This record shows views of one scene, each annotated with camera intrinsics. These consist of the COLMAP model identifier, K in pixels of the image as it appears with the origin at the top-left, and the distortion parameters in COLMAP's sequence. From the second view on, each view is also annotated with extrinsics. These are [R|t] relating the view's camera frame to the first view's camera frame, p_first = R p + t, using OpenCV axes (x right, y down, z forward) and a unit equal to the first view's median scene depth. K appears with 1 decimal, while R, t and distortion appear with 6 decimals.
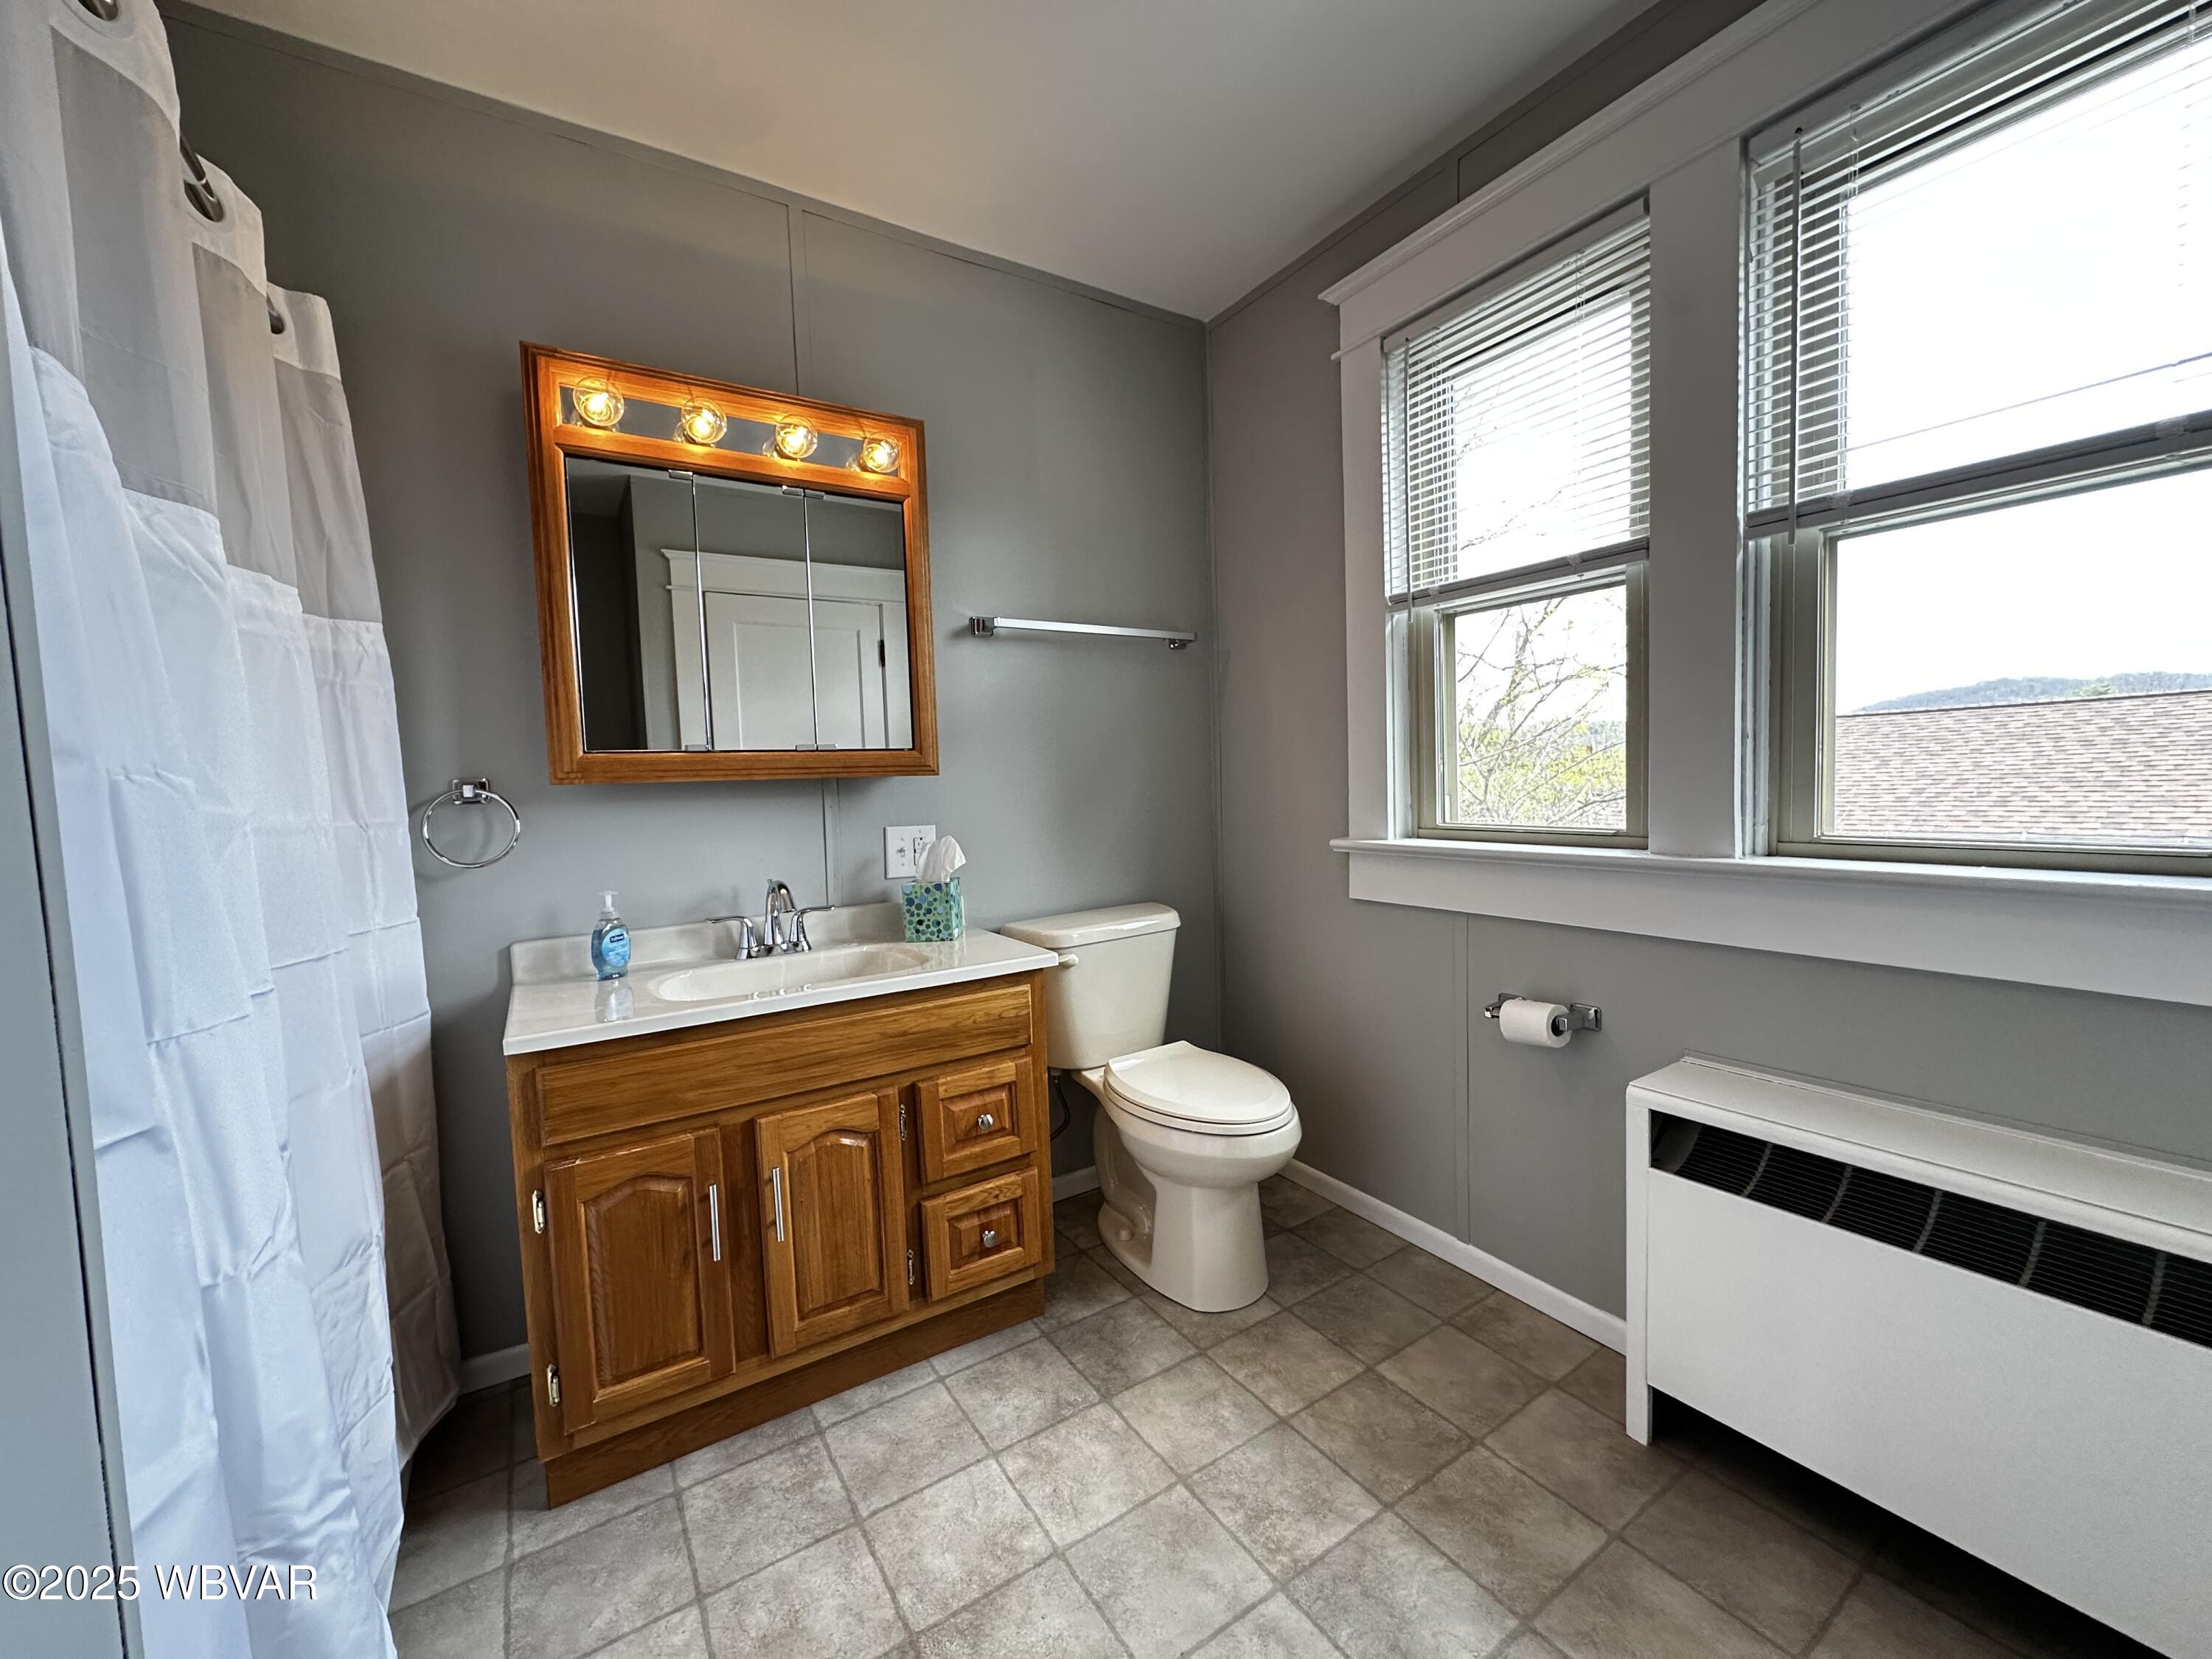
lens RADIAL K [[875.5, 0, 1114.1], [0, 875.5, 833.4], [0, 0, 1]] dist [-0.002534, -0.000304]
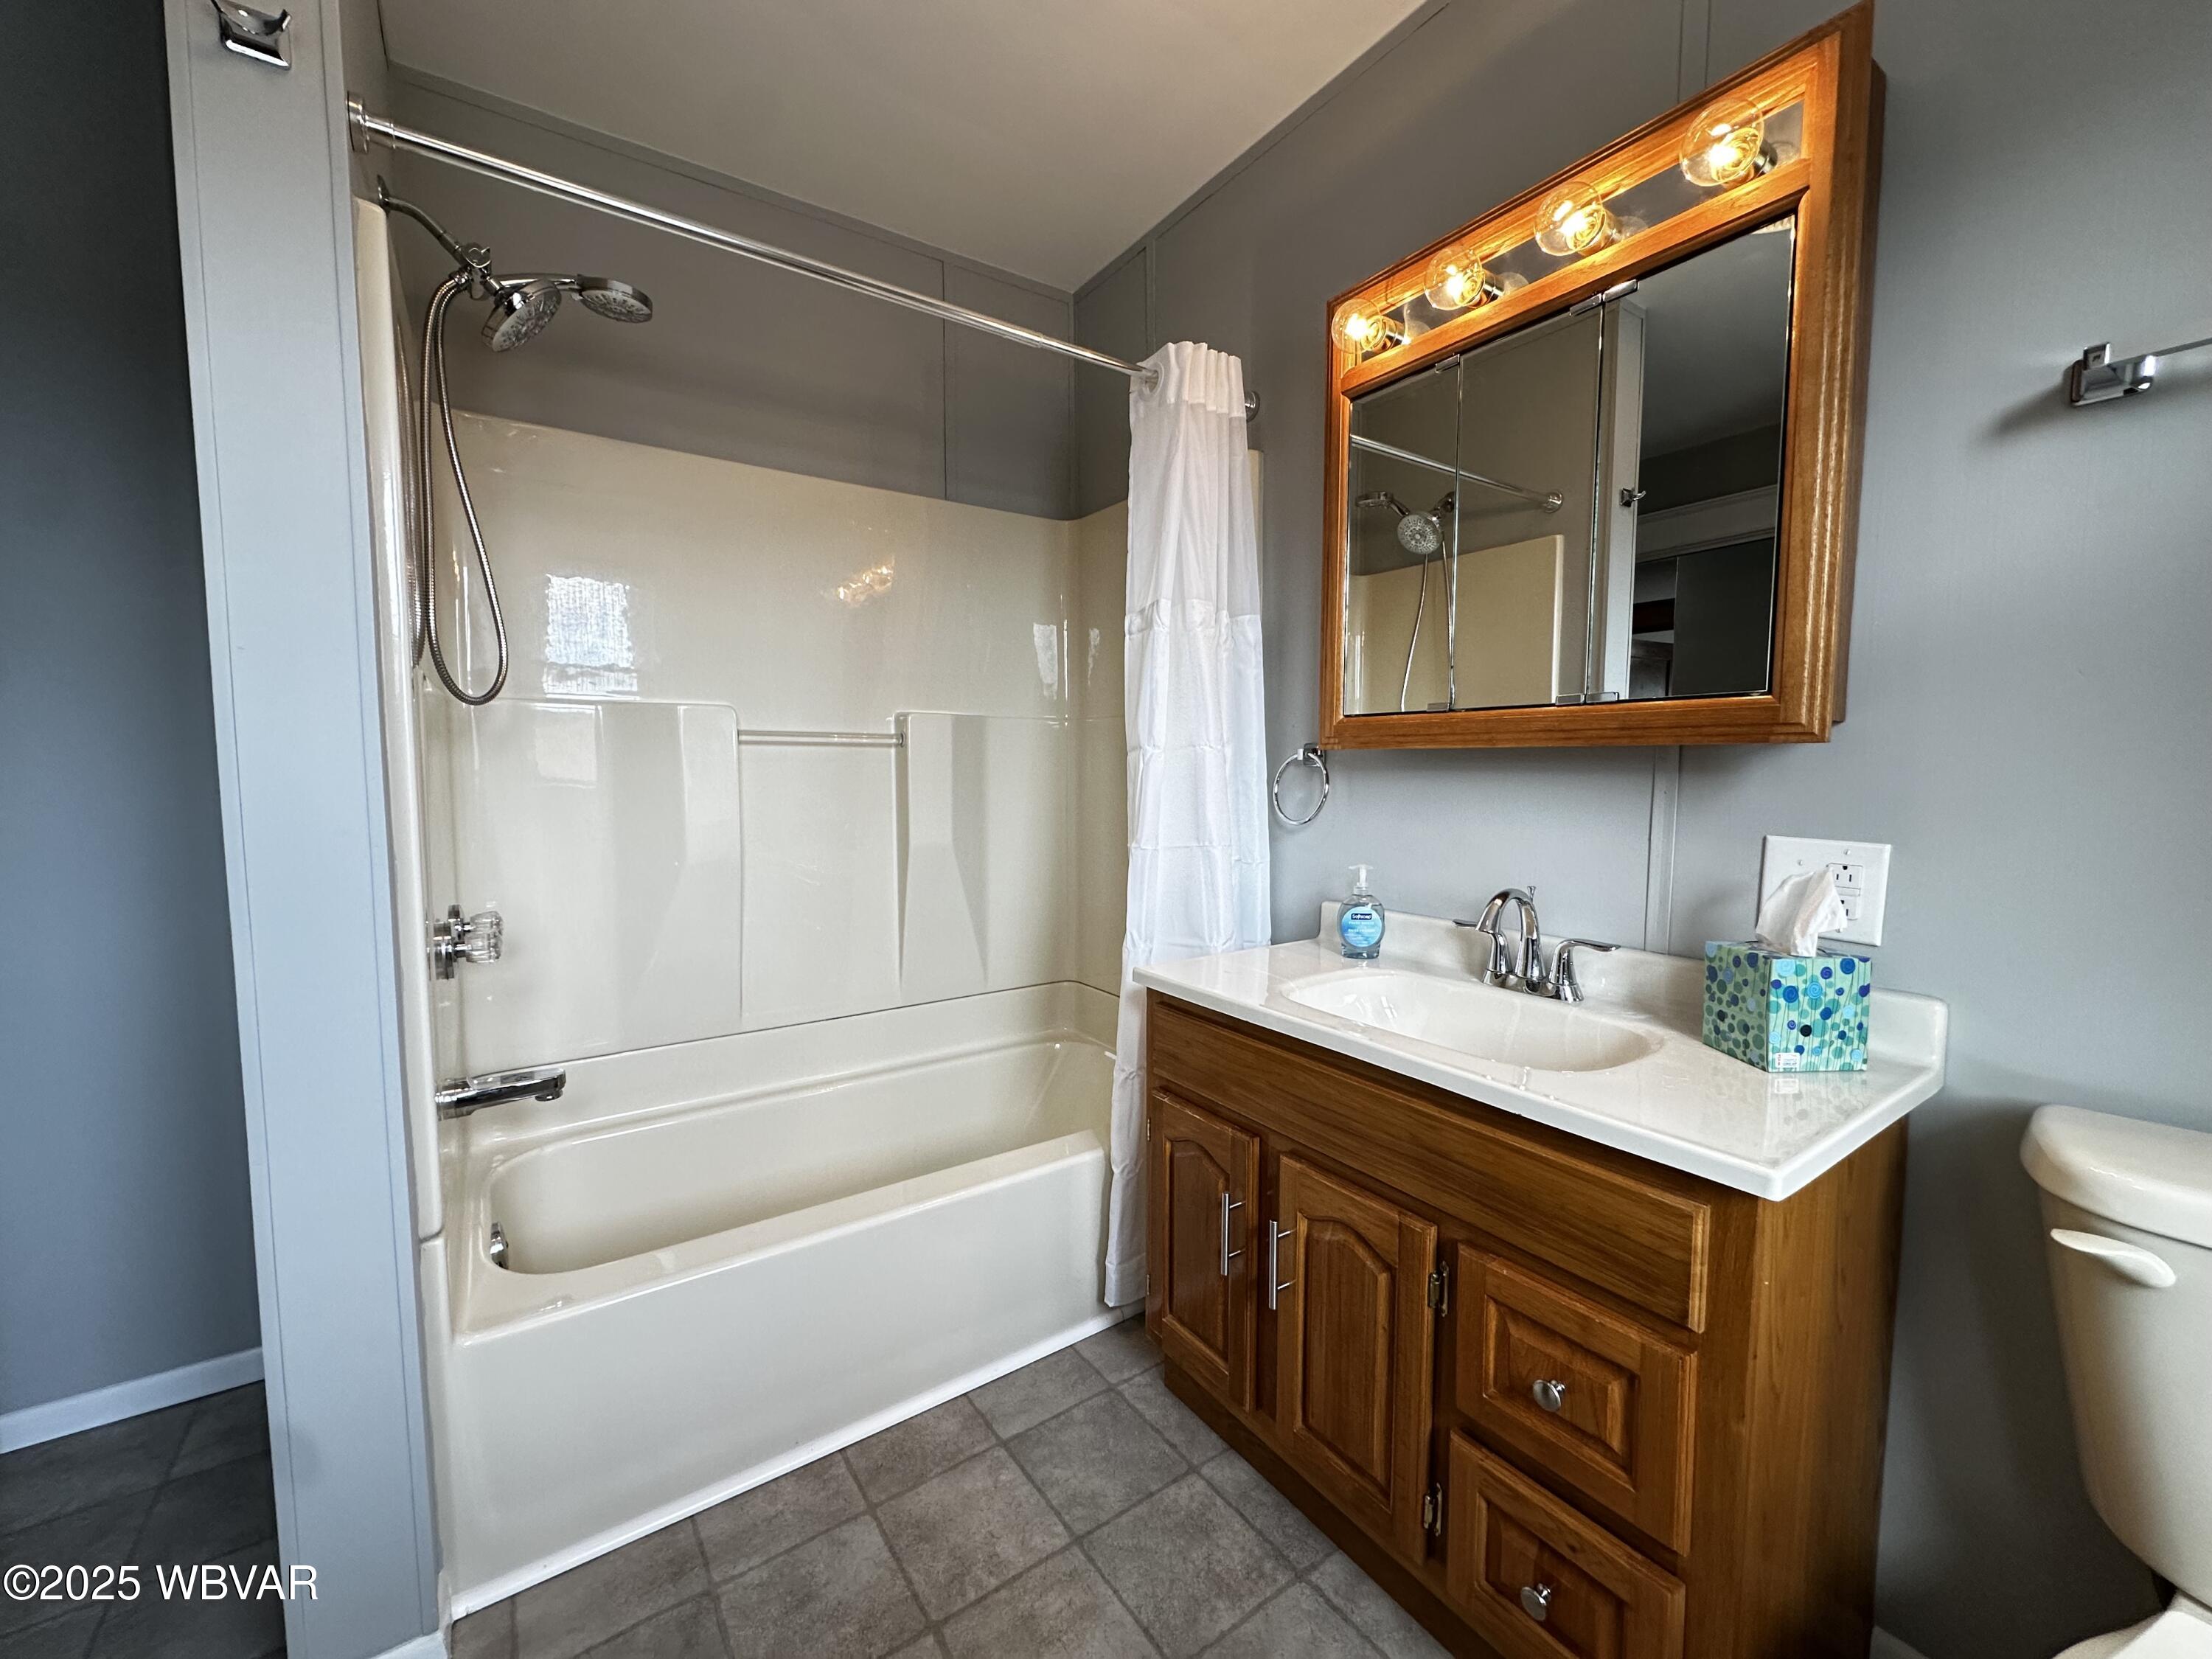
lens RADIAL K [[881.9, 0, 1106.0], [0, 881.9, 829.5], [0, 0, 1]] dist [-0.000556, 0.000016]
pose [[0.021638, 0.106468, -0.994081, 0.374669], [-0.062803, 0.992494, 0.104931, -0.057317], [0.997791, 0.060161, 0.028162, 0.749192]]
